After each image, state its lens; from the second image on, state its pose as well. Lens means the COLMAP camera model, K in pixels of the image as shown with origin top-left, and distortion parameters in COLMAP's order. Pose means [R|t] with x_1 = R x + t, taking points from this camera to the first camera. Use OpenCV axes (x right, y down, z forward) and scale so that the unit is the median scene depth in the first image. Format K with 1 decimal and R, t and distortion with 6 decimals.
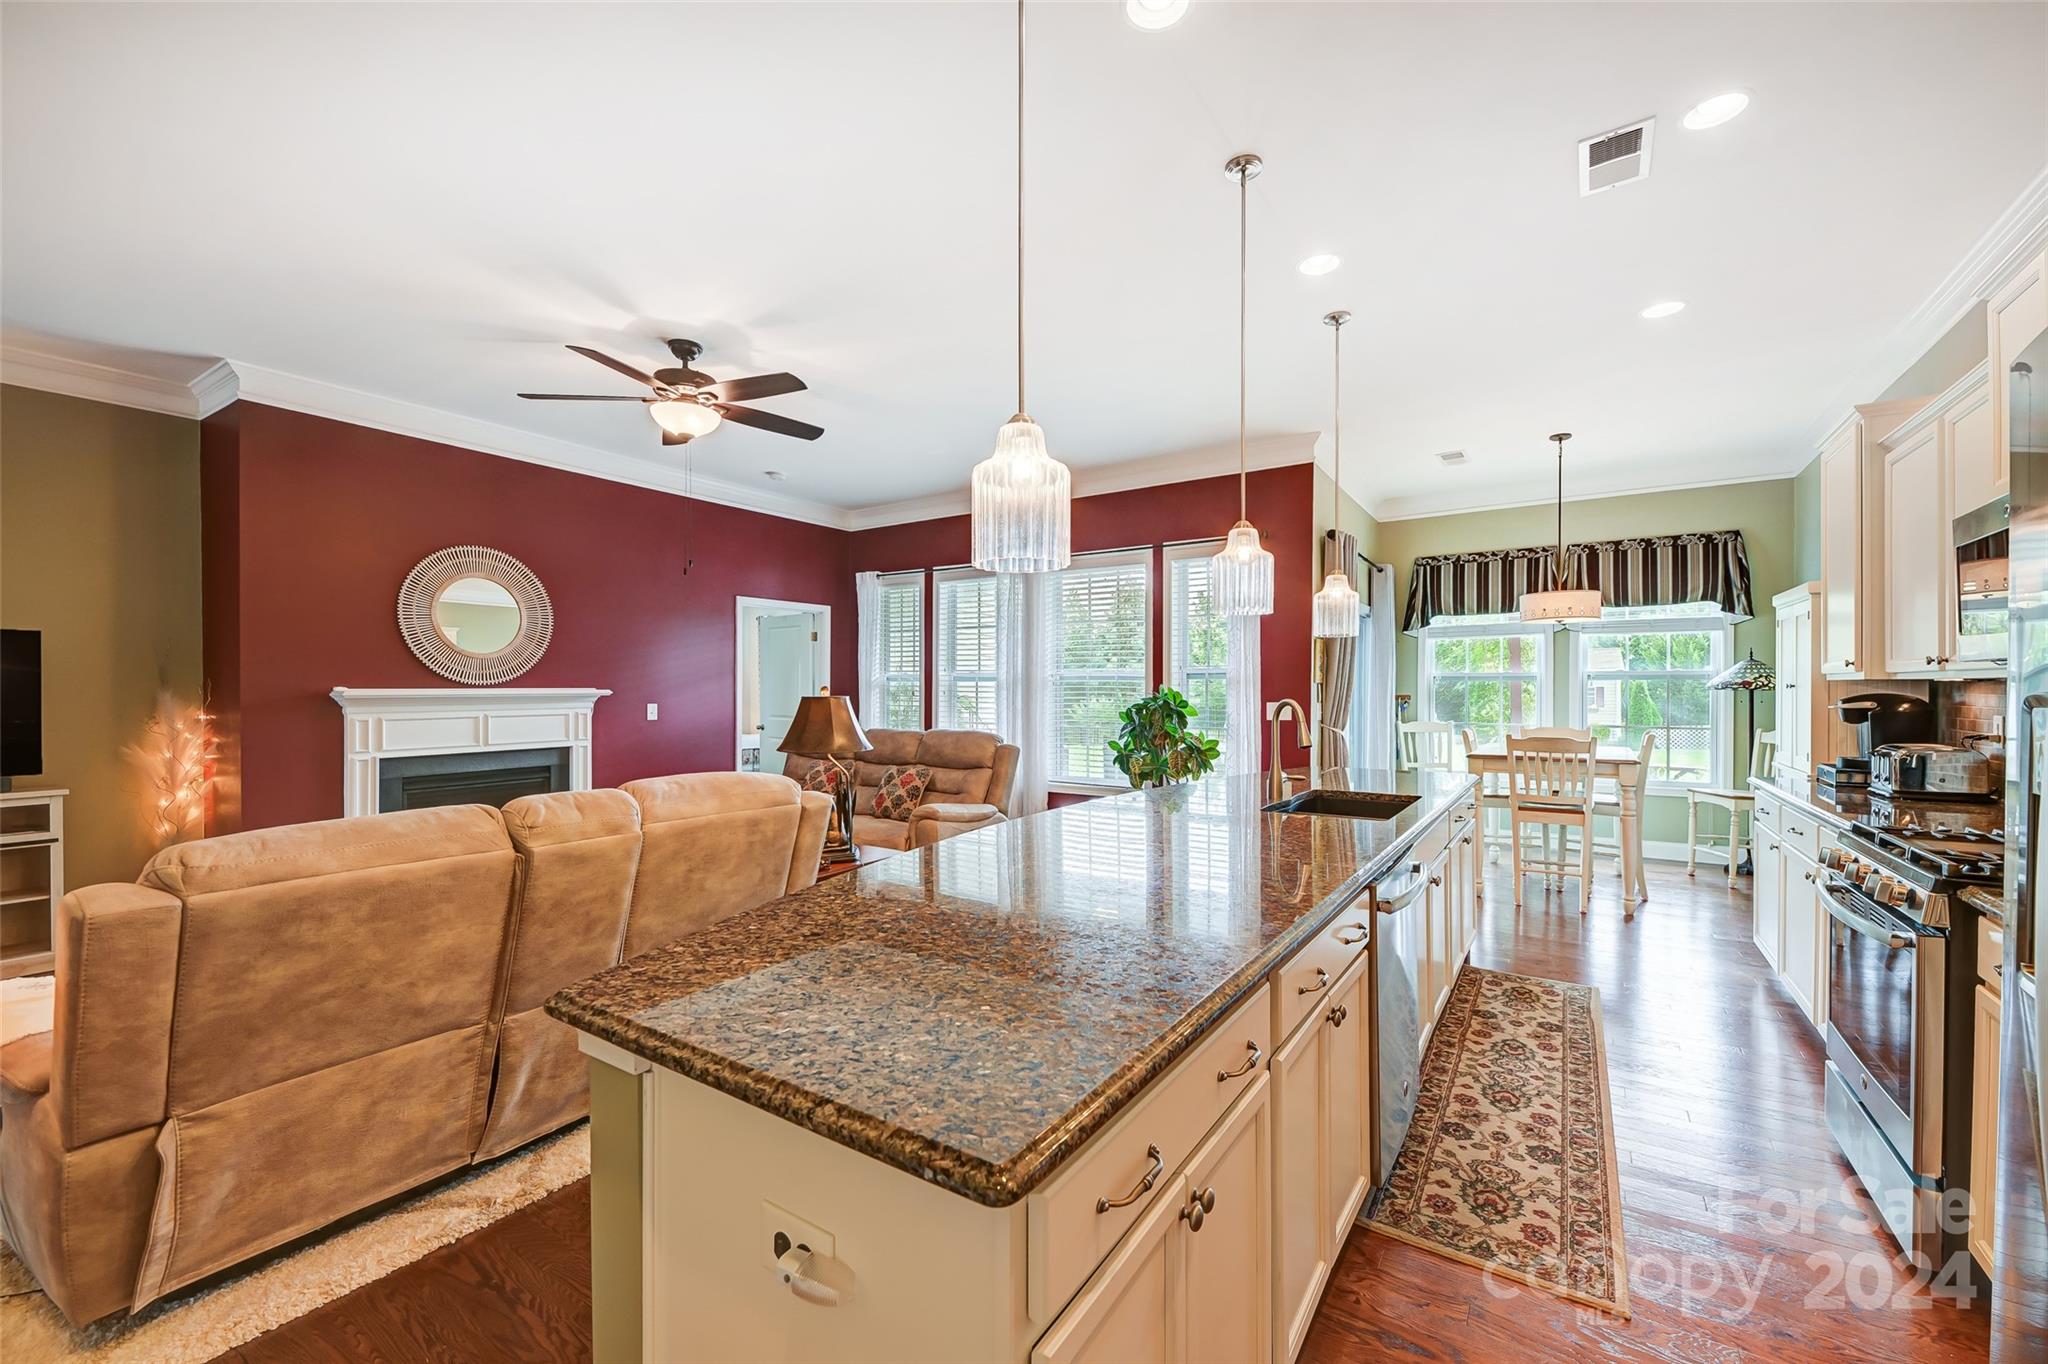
lens RADIAL K [[817.1, 0, 1028.0], [0, 817.1, 686.9], [0, 0, 1]] dist [0.017054, -0.009781]
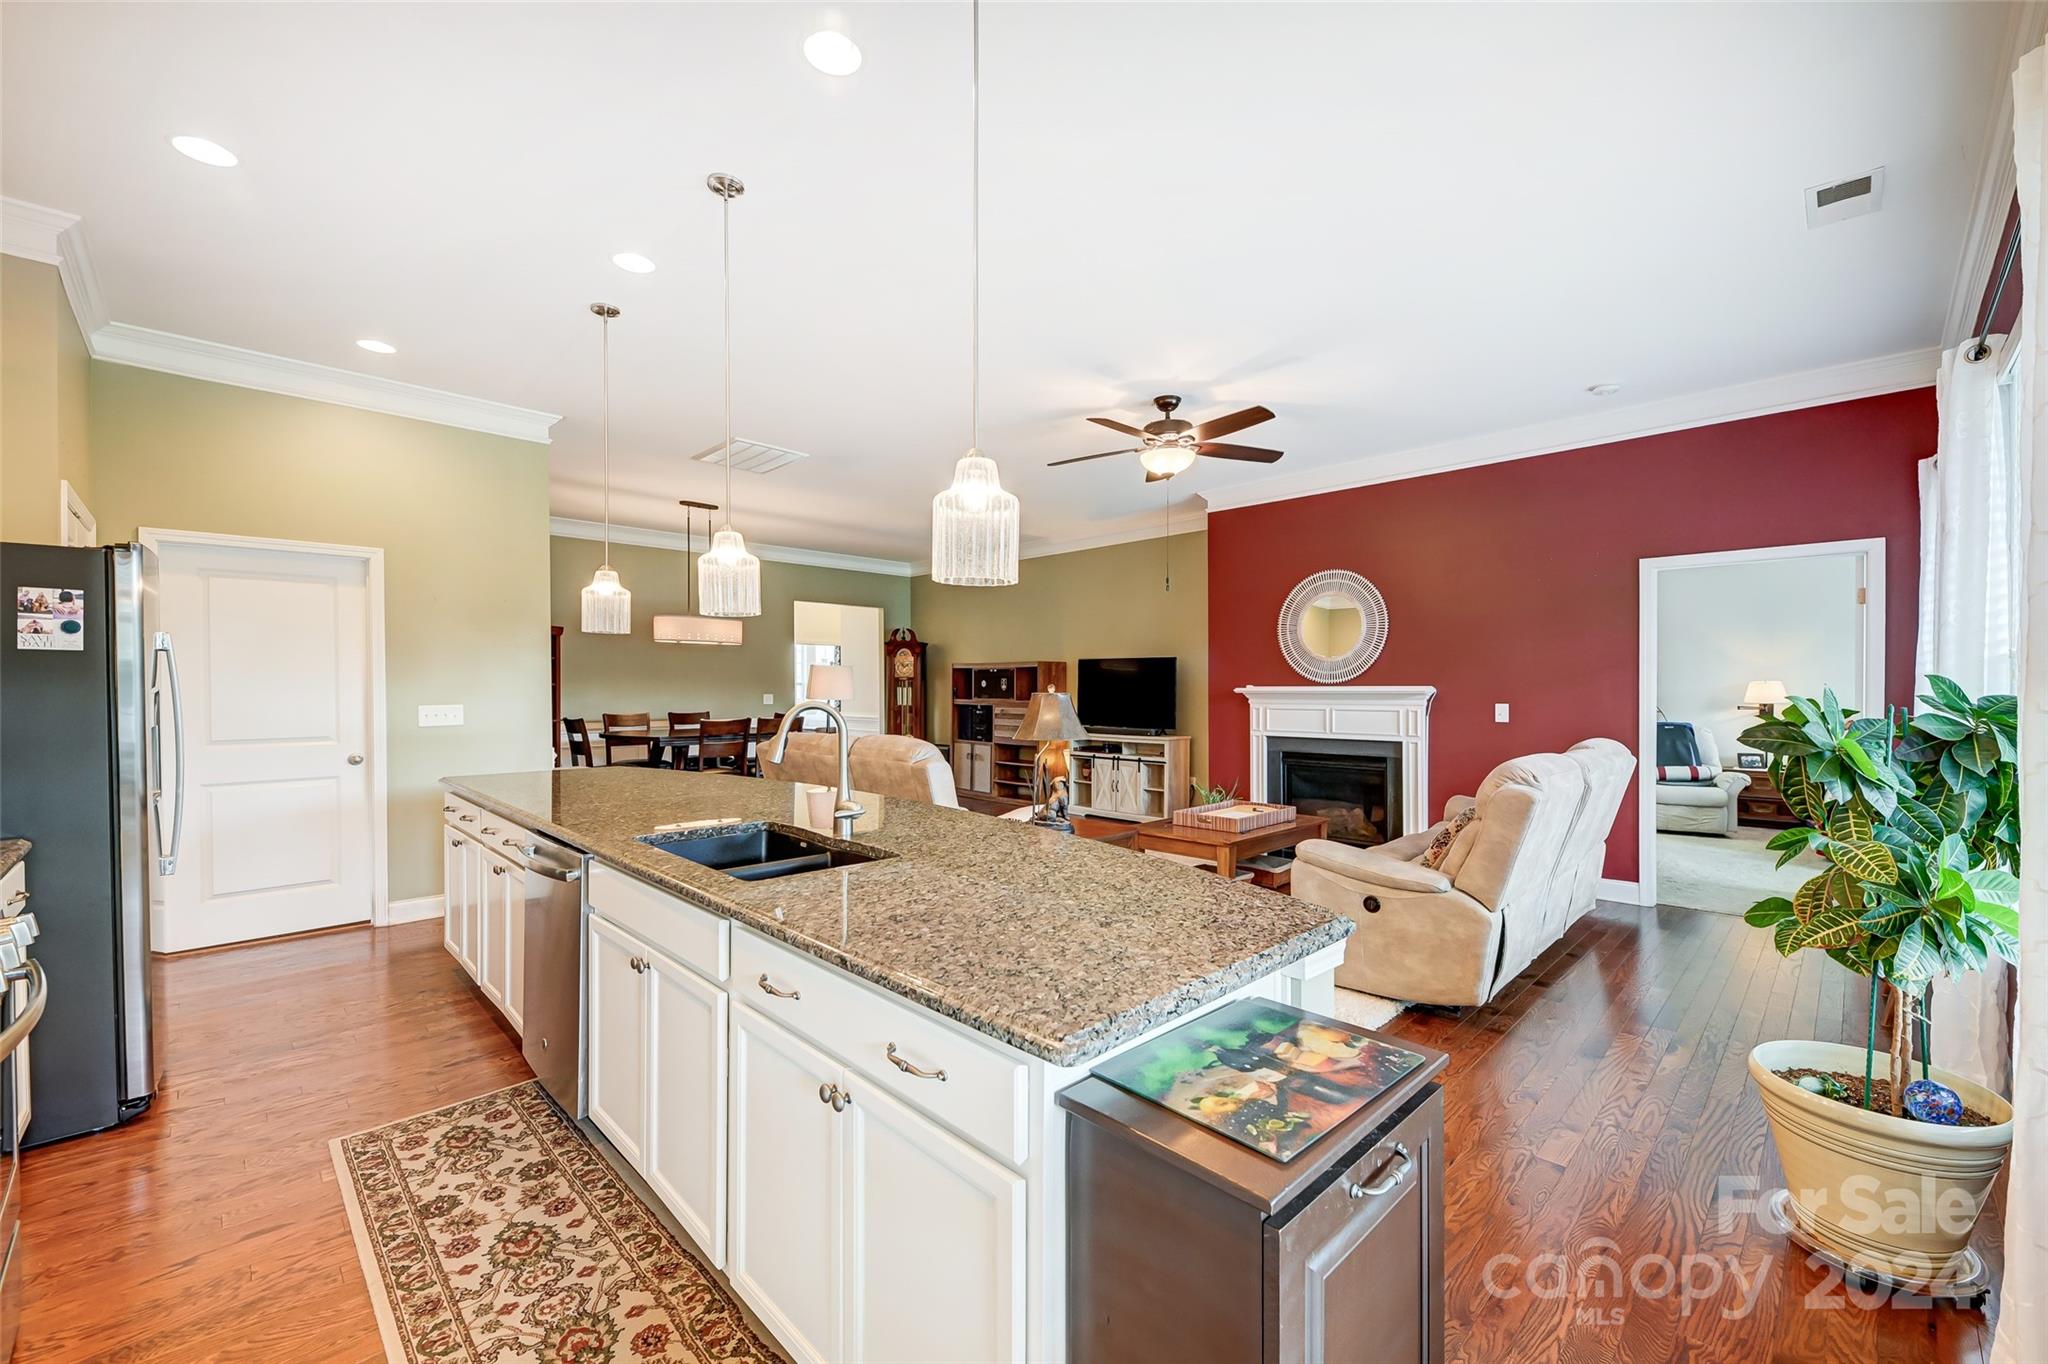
lens RADIAL K [[817.1, 0, 1028.0], [0, 817.1, 686.9], [0, 0, 1]] dist [0.017054, -0.009781]
pose [[-0.202991, 0.001460, -0.979179, 0.687700], [0.001190, 0.999999, 0.001244, 0.000690], [0.979180, -0.000913, -0.202993, 0.905712]]
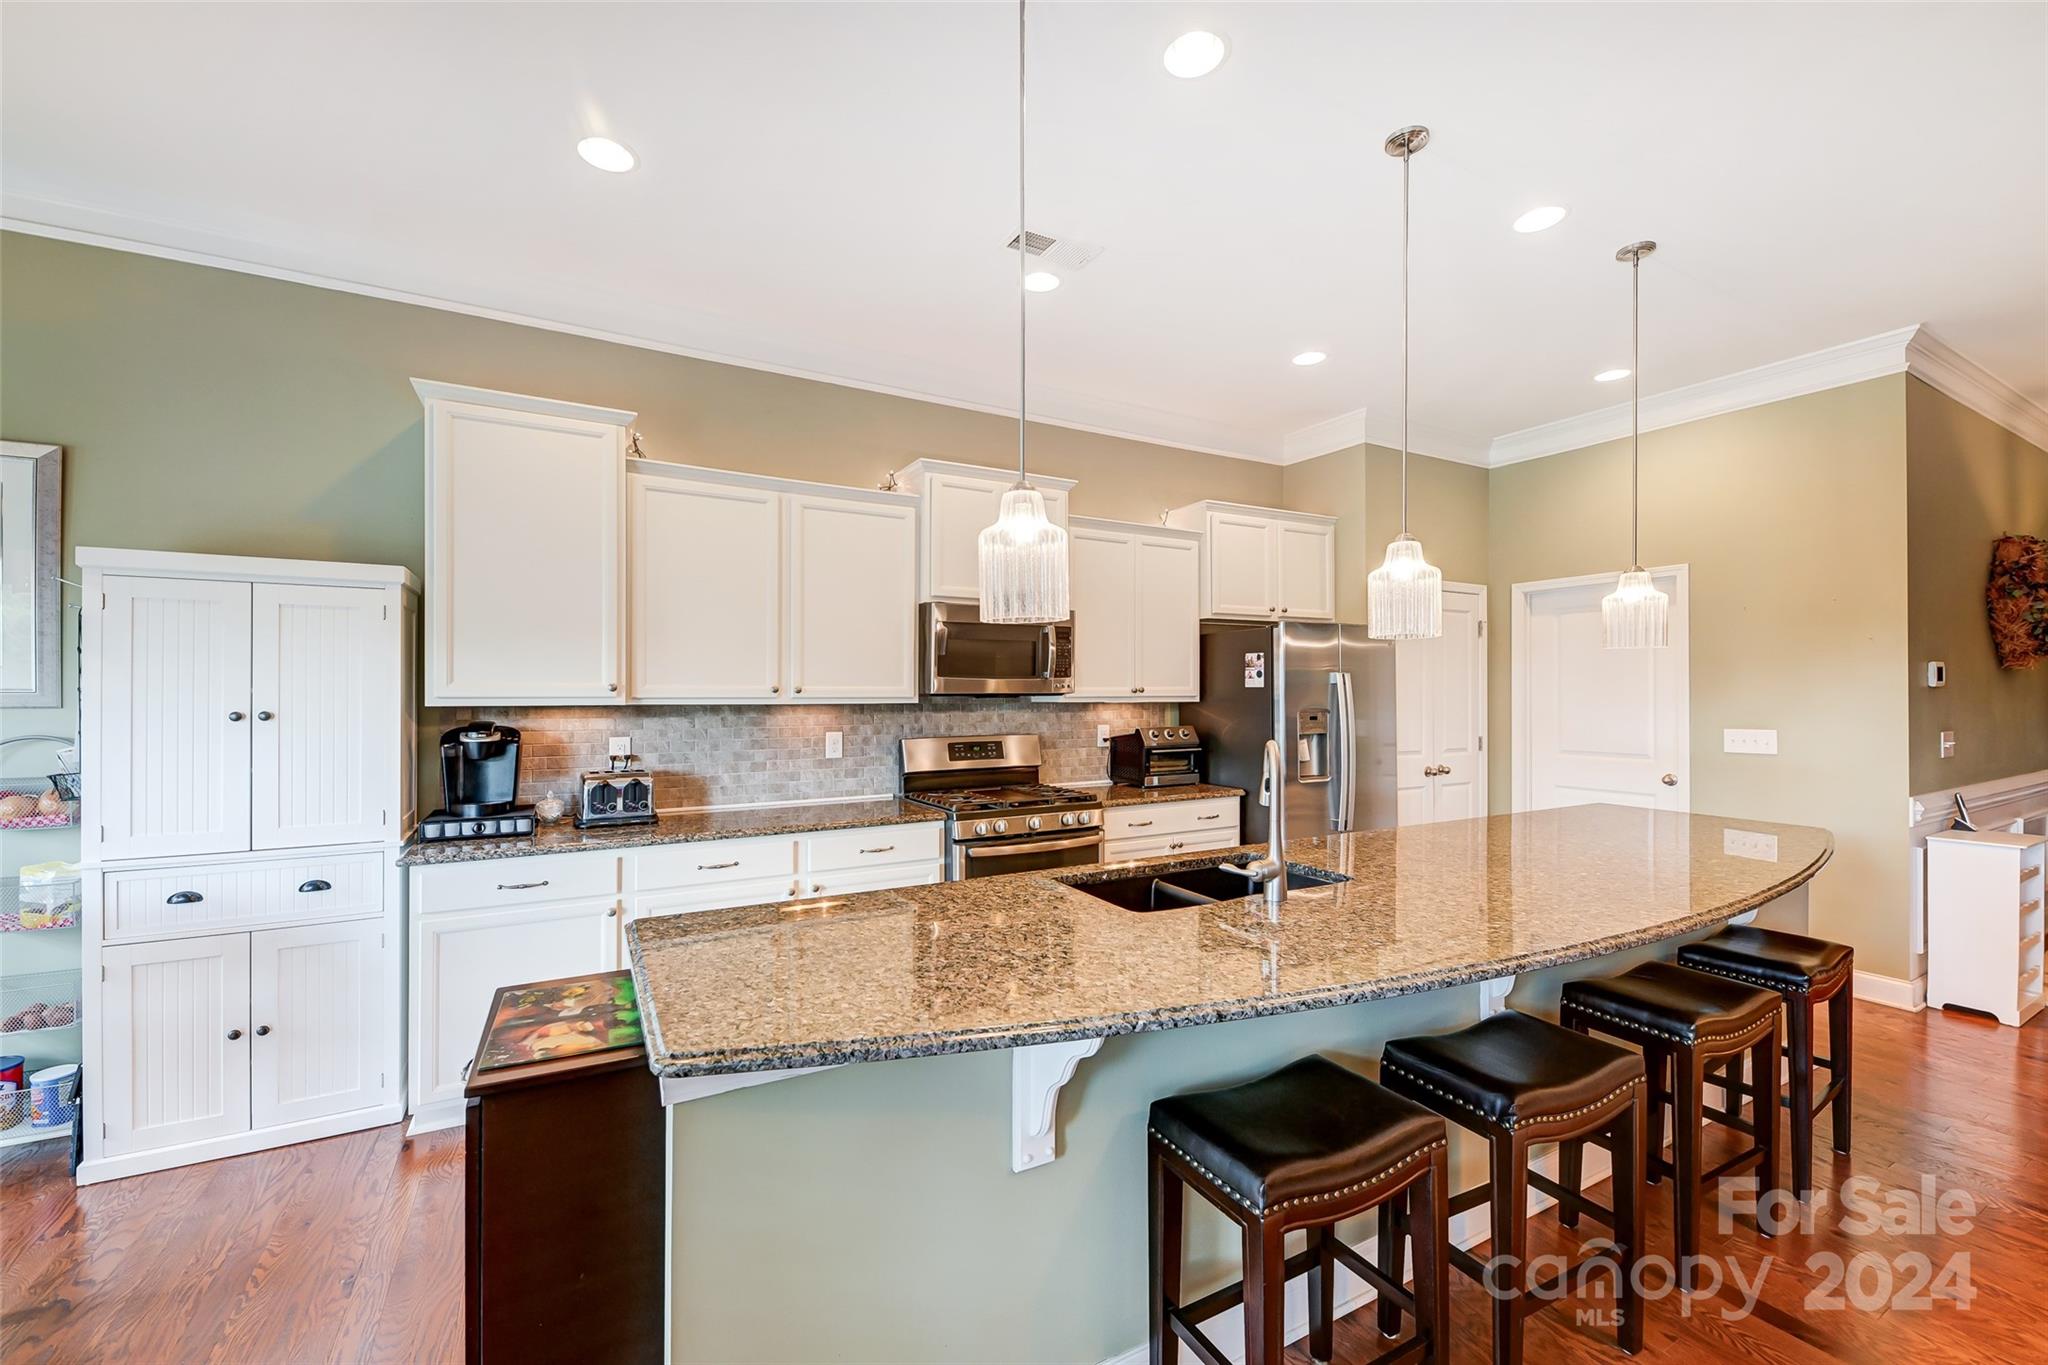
lens RADIAL K [[821.7, 0, 1028.6], [0, 821.7, 690.9], [0, 0, 1]] dist [0.017652, -0.010221]
pose [[-0.889595, -0.000008, 0.456750, 0.123468], [-0.000270, 1.000000, -0.000507, -0.017459], [-0.456750, -0.000575, -0.889595, 1.139186]]
